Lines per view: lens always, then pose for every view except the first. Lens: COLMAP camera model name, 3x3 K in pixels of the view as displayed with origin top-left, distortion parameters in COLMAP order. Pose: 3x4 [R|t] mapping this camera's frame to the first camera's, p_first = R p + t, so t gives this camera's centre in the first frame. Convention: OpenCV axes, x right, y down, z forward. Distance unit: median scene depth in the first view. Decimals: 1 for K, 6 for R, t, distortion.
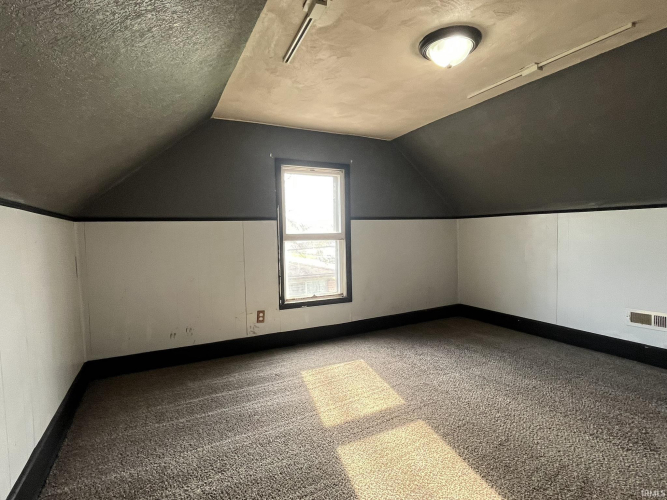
lens RADIAL K [[355.4, 0, 327.3], [0, 355.4, 250.1], [0, 0, 1]] dist [-0.003394, 0.000261]
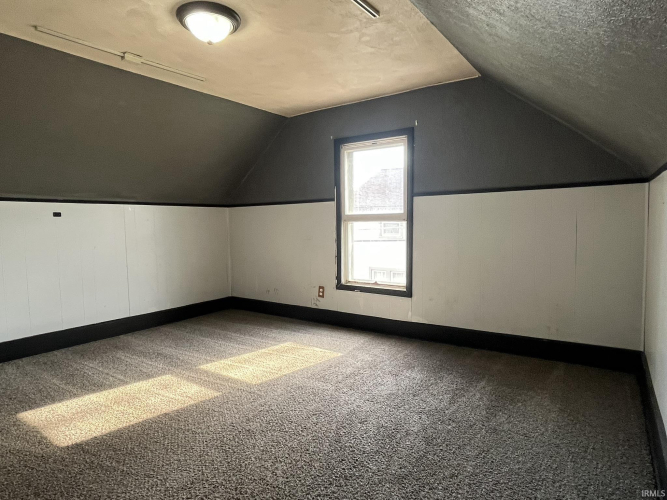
lens RADIAL K [[399.3, 0, 324.7], [0, 399.3, 249.9], [0, 0, 1]] dist [-0.002399, -0.000694]
pose [[0.464331, 0.077498, -0.882264, 0.856088], [-0.036373, 0.996992, 0.068433, -0.021666], [0.884914, 0.000314, 0.465754, 0.439172]]
